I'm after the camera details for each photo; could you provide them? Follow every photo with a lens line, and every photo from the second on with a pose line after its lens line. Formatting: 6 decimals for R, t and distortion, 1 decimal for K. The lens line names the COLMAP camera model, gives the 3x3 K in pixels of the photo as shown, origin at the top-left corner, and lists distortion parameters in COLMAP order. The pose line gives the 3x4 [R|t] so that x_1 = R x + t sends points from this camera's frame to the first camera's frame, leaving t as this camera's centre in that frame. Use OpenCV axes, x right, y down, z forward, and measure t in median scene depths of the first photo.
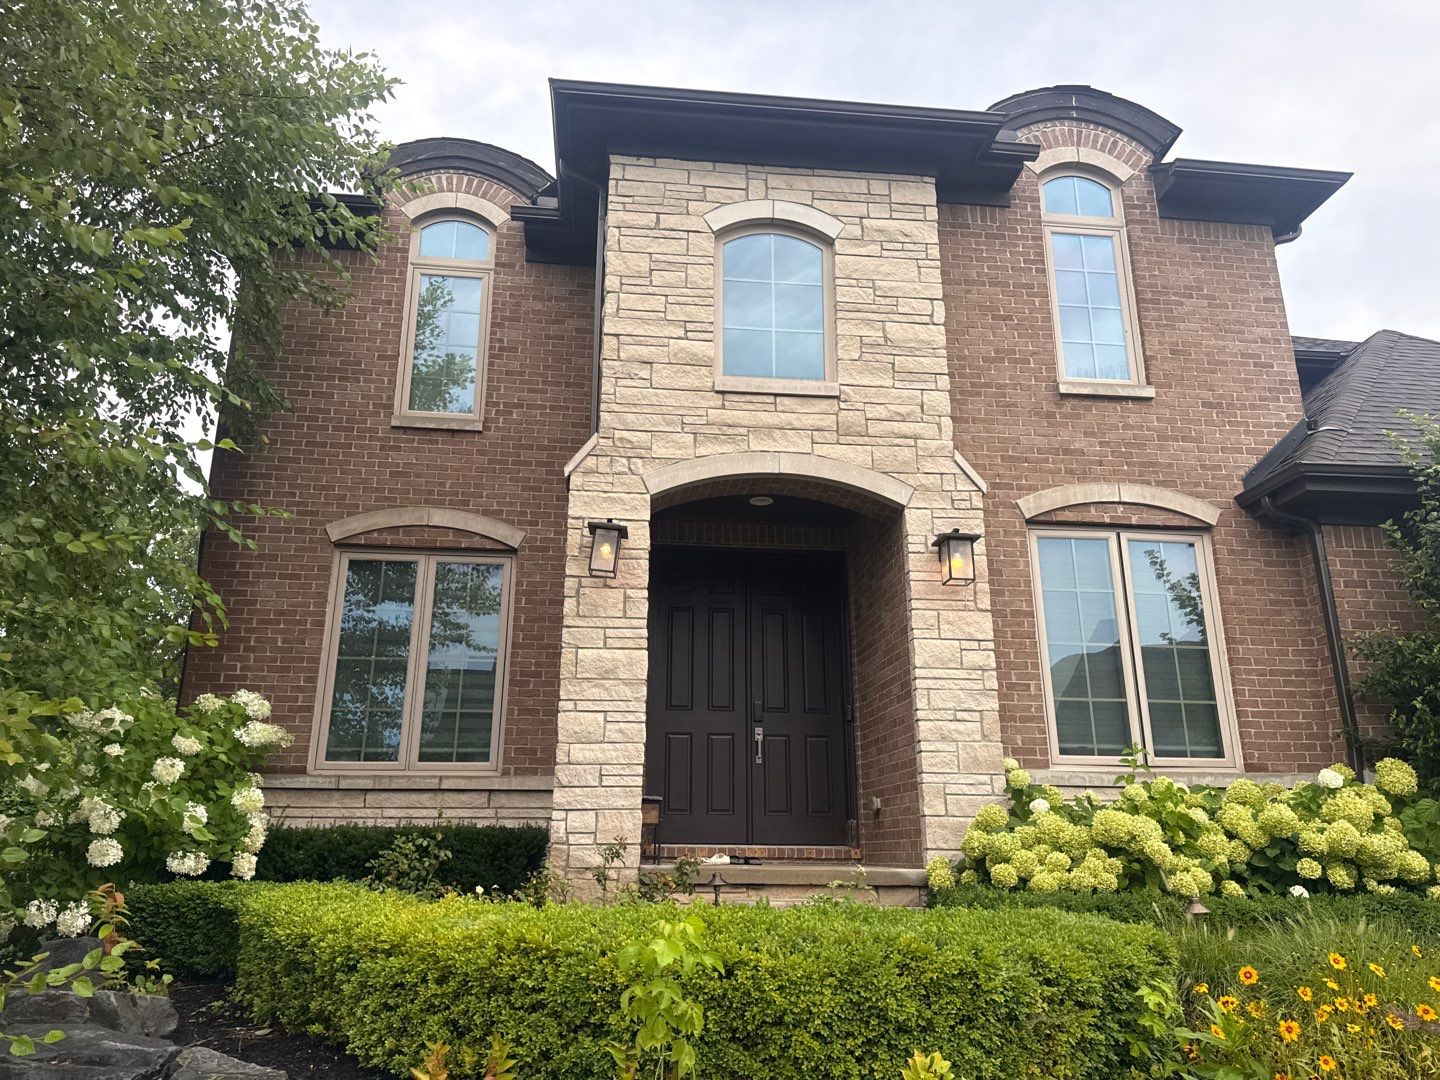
lens RADIAL K [[997.3, 0, 719.5], [0, 997.3, 548.9], [0, 0, 1]] dist [0.170675, -0.326743]
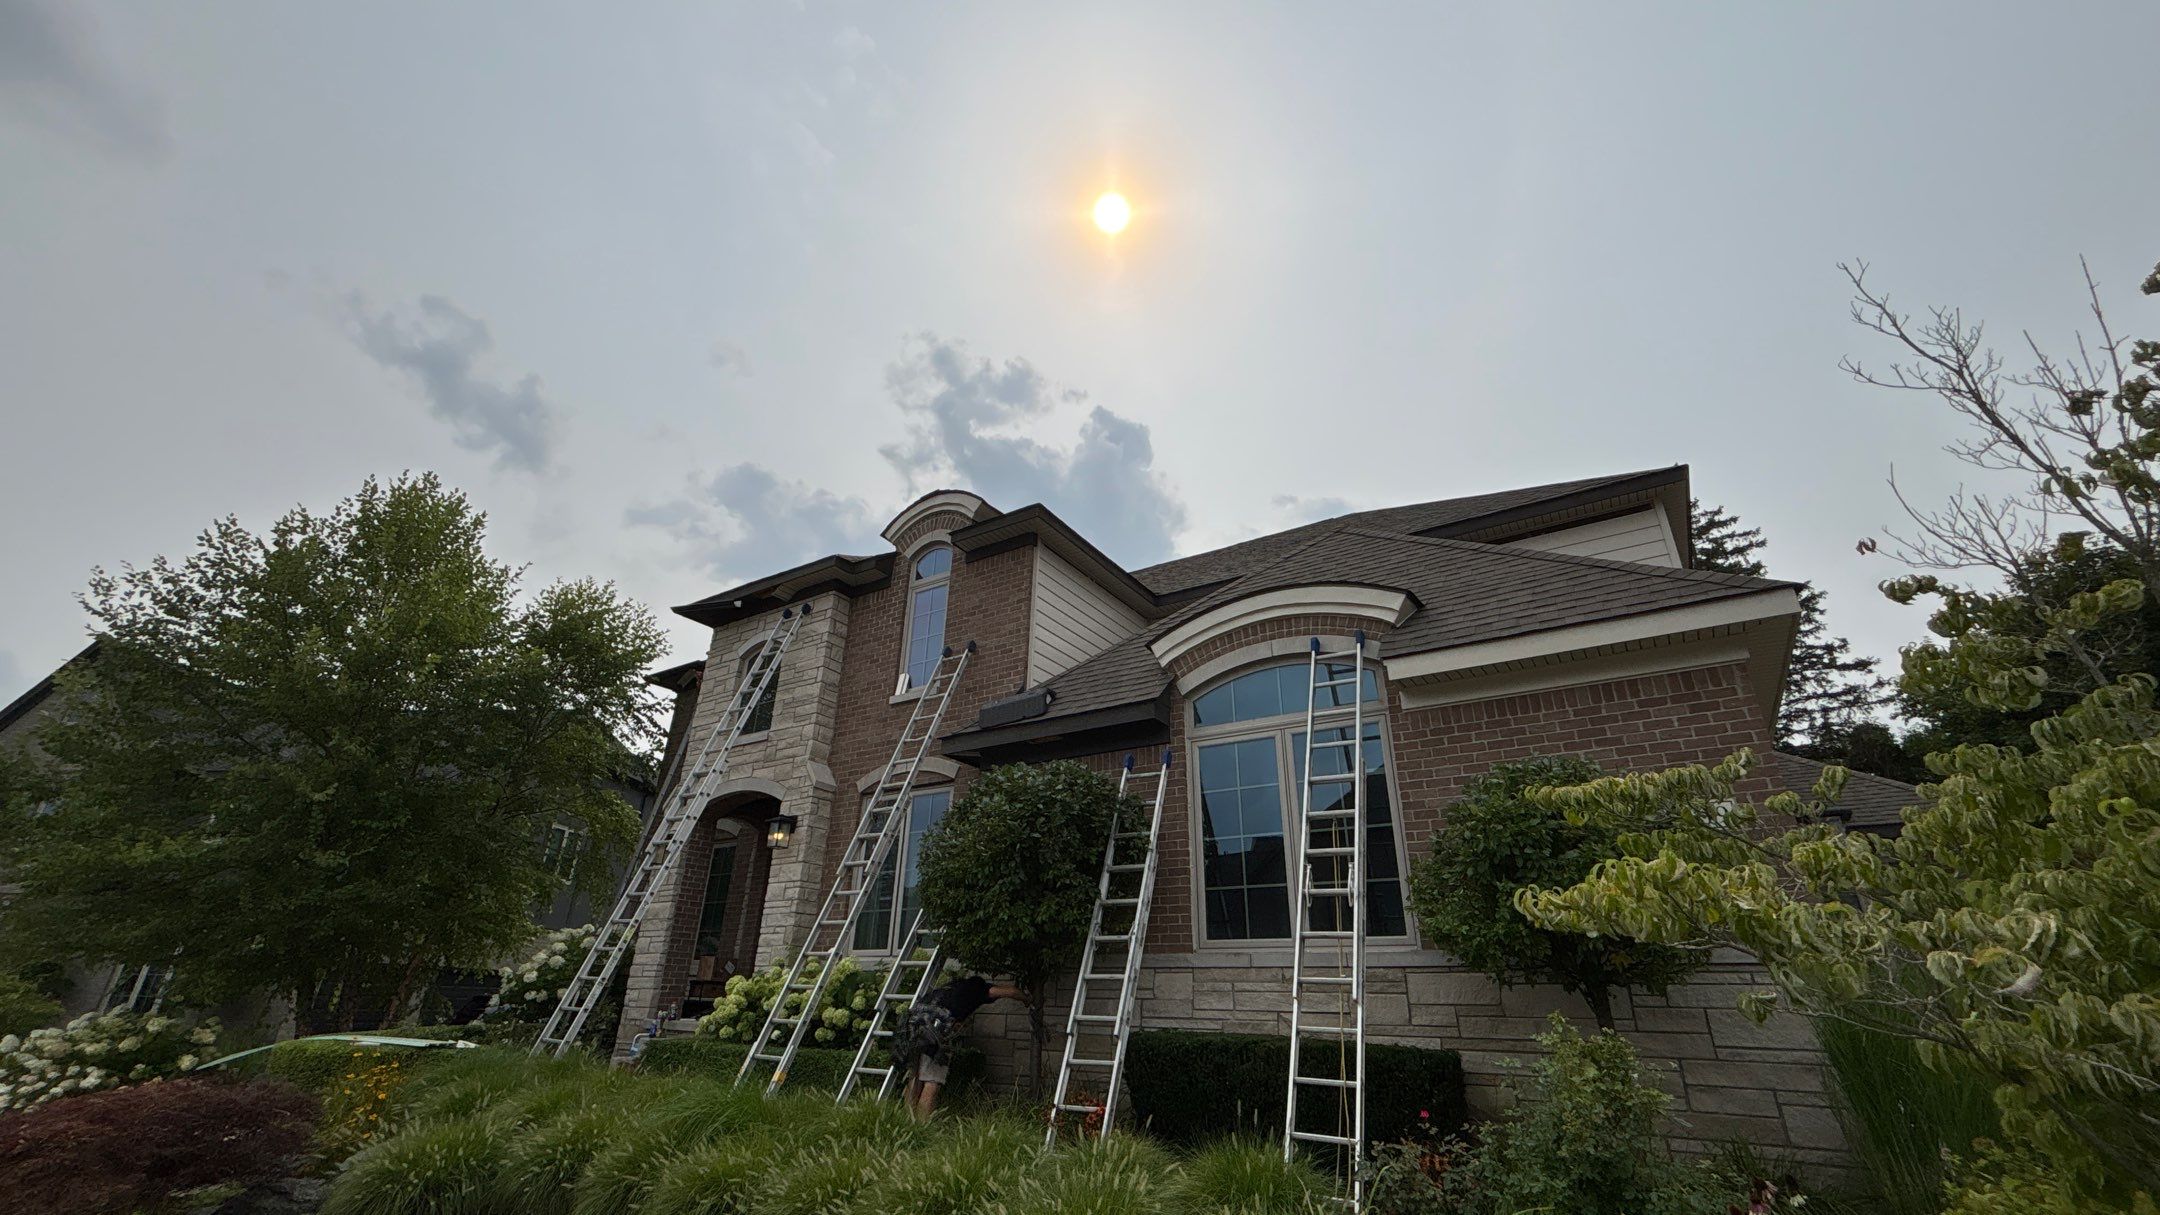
lens RADIAL K [[844.2, 0, 1080.0], [0, 844.2, 607.5], [0, 0, 1]] dist [-0.001240, -0.000092]
pose [[0.786070, -0.252749, -0.564103, 1.411090], [0.170635, 0.965851, -0.194976, 0.006463], [0.594120, 0.057009, 0.802354, 0.124888]]
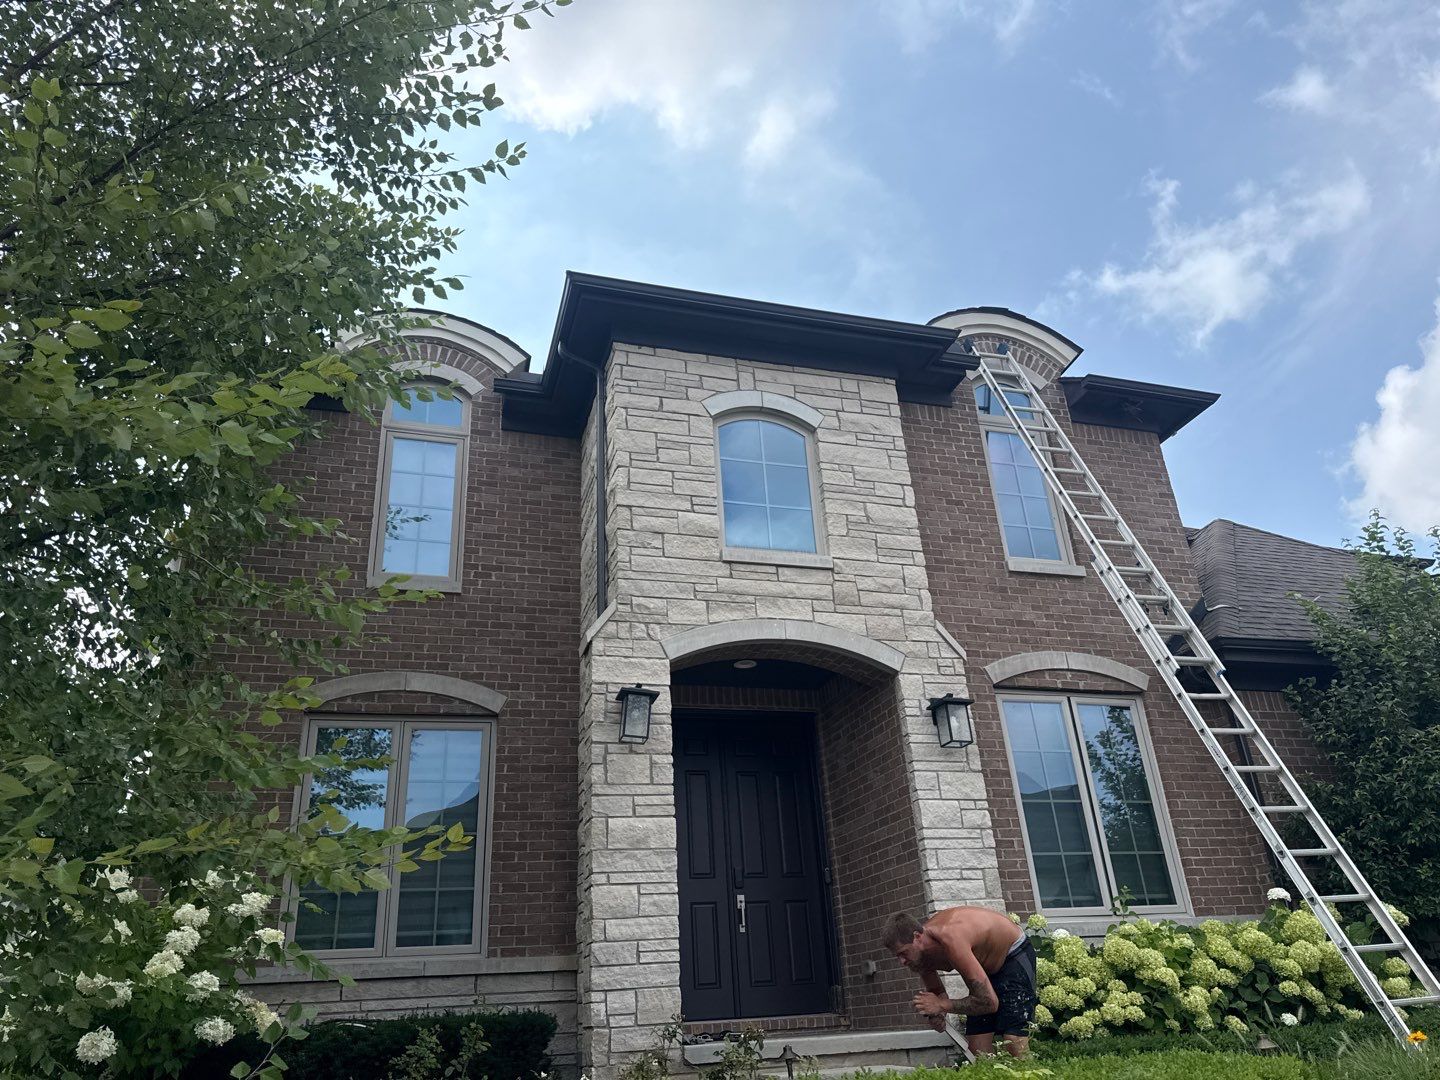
lens RADIAL K [[1002.3, 0, 736.4], [0, 1002.3, 549.7], [0, 0, 1]] dist [0.151935, -0.303980]
pose [[0.979842, 0.025880, 0.198090, -0.193459], [0.004225, 0.988667, -0.150067, -0.010103], [-0.199729, 0.147879, 0.968628, -0.029738]]
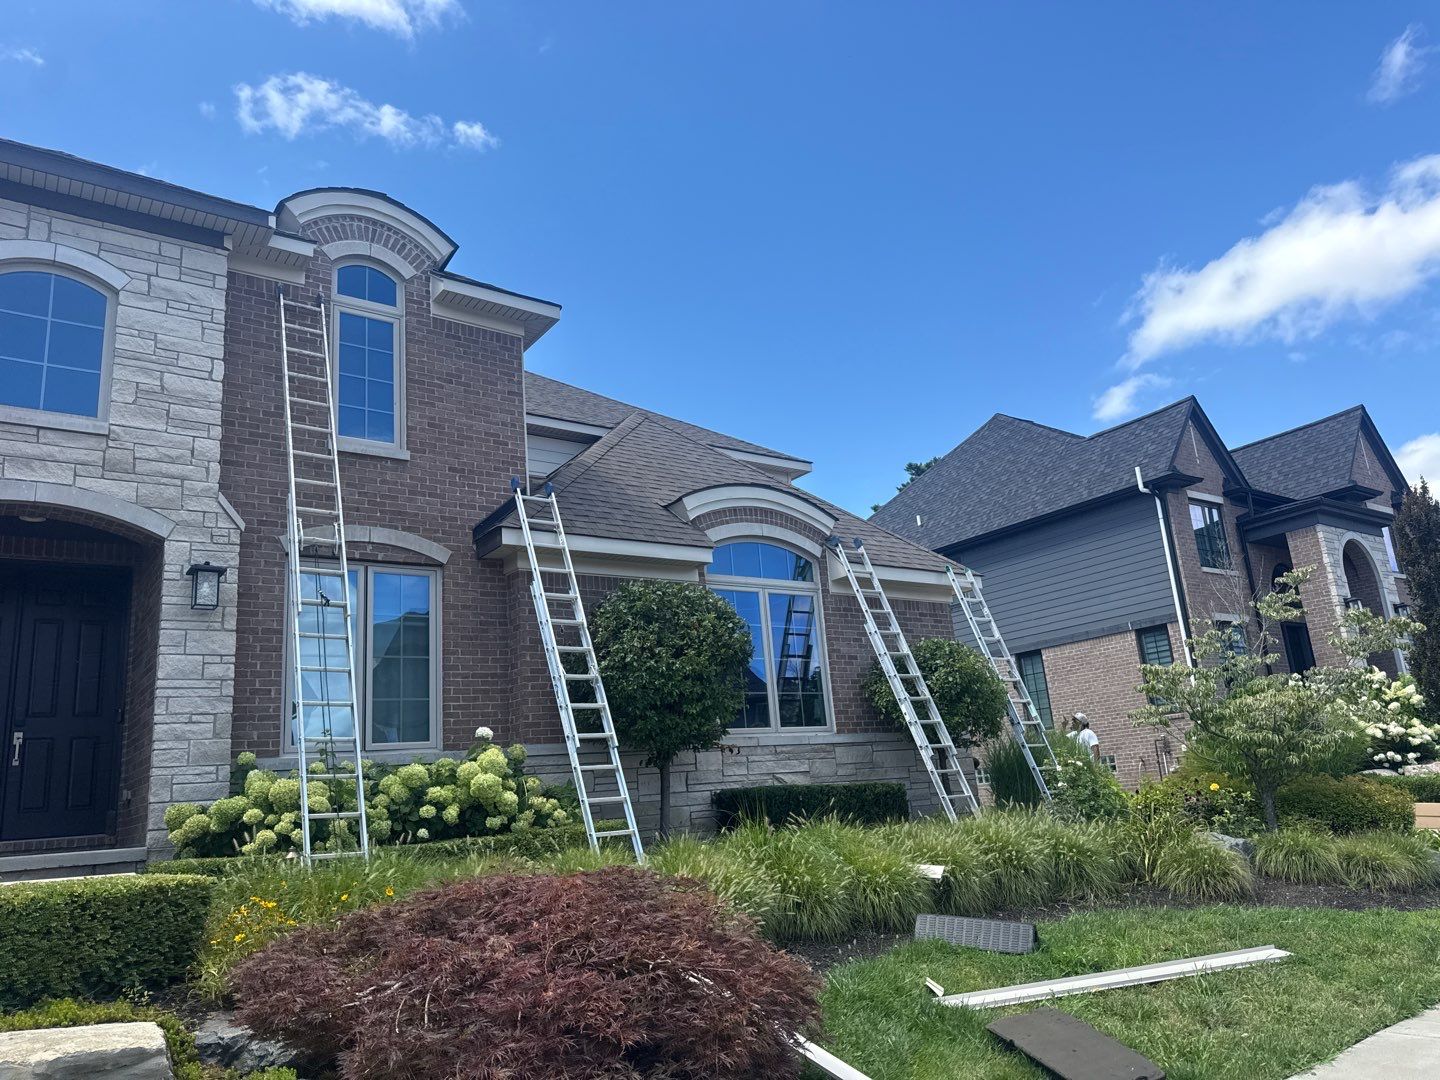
lens RADIAL K [[993.6, 0, 720.7], [0, 993.6, 551.8], [0, 0, 1]] dist [0.053826, -0.077036]
pose [[0.861377, 0.052328, 0.505265, 0.146481], [-0.065008, 0.997857, 0.007483, -0.073781], [-0.503790, -0.039292, 0.862932, -0.301871]]
